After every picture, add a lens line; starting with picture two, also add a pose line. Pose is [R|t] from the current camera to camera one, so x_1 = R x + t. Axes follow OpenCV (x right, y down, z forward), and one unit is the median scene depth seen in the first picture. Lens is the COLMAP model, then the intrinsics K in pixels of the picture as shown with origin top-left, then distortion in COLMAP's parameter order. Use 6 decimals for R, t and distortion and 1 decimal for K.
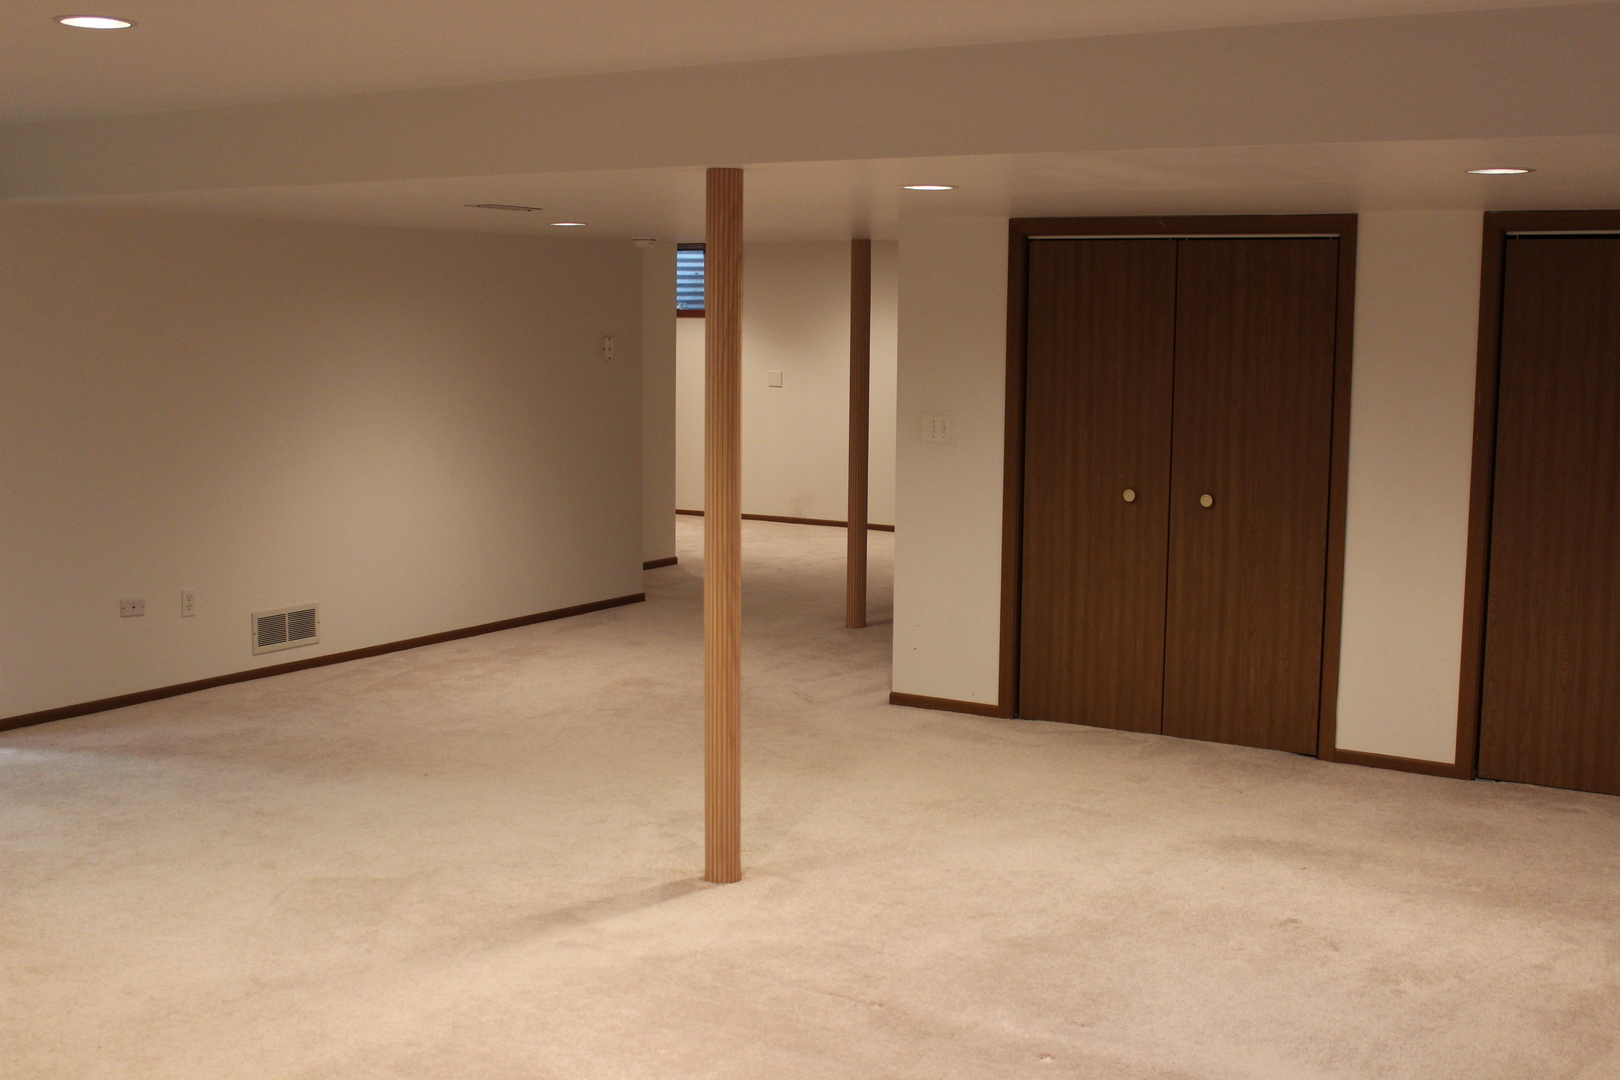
lens RADIAL K [[1878.3, 0, 810.0], [0, 1878.3, 540.0], [0, 0, 1]] dist [-0.112032, 0.217423]
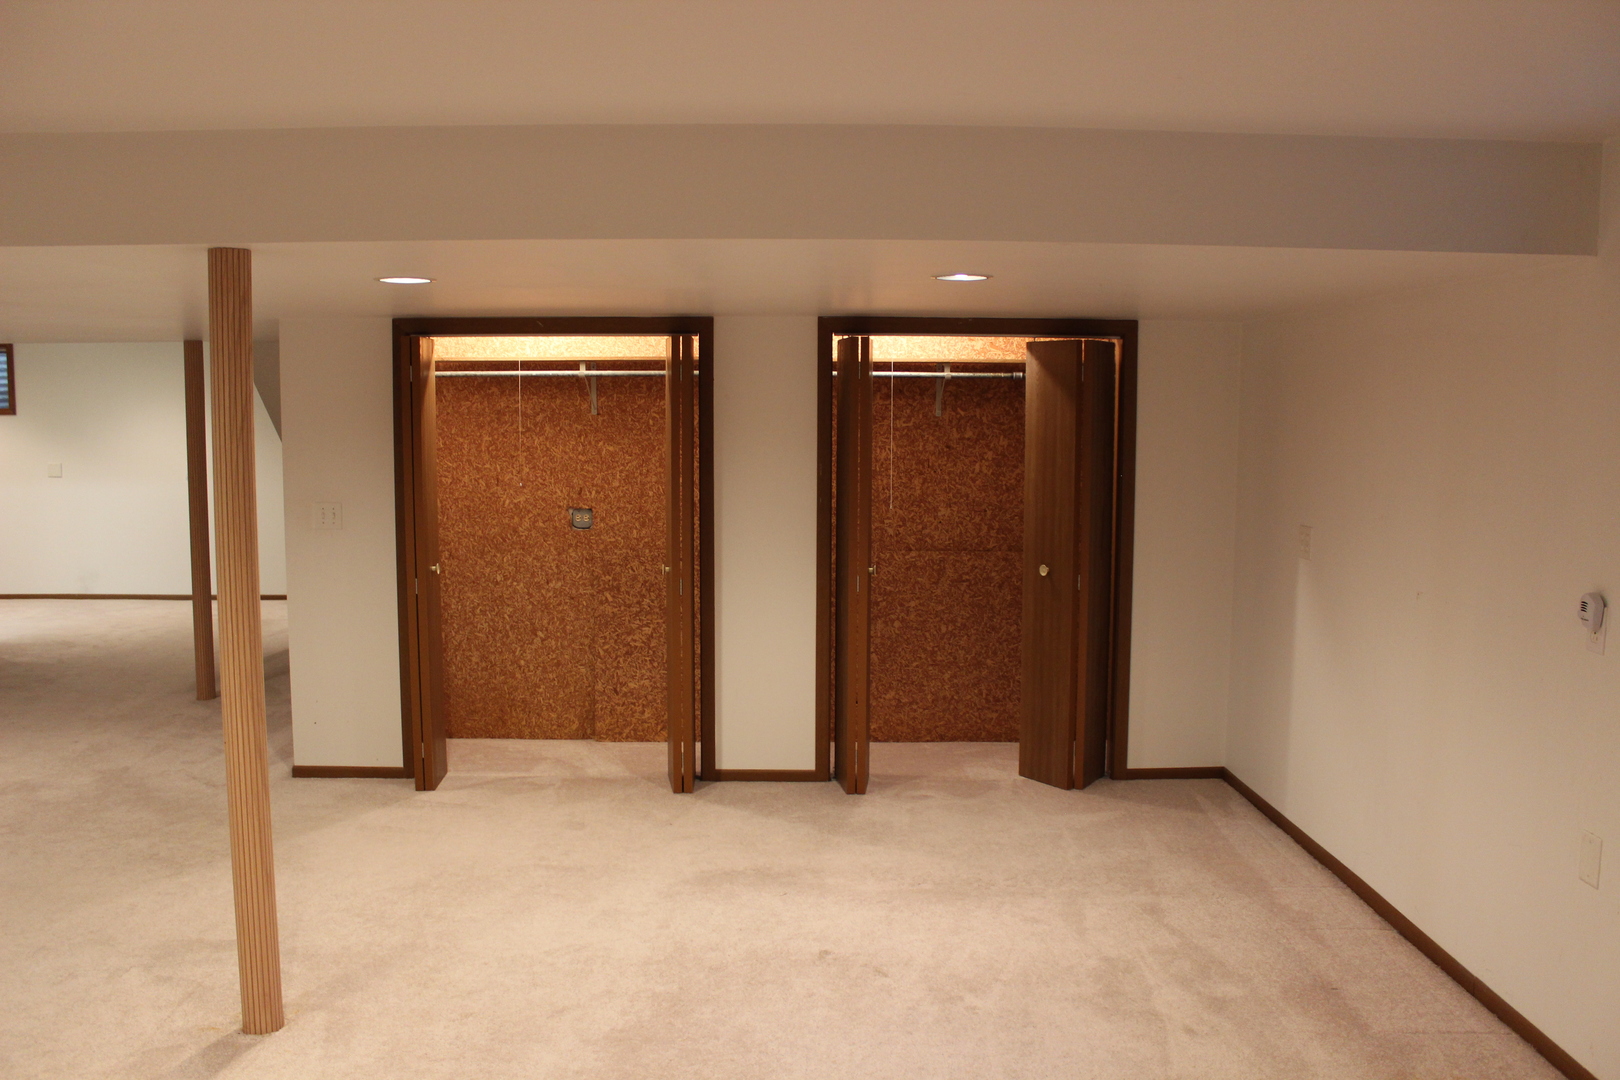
lens RADIAL K [[1367.1, 0, 821.4], [0, 1367.1, 542.5], [0, 0, 1]] dist [-0.159622, 0.142886]
pose [[0.845142, -0.061294, 0.531017, -0.139735], [0.071289, 0.997454, 0.001672, -0.035861], [-0.529767, 0.036443, 0.847360, 0.292058]]
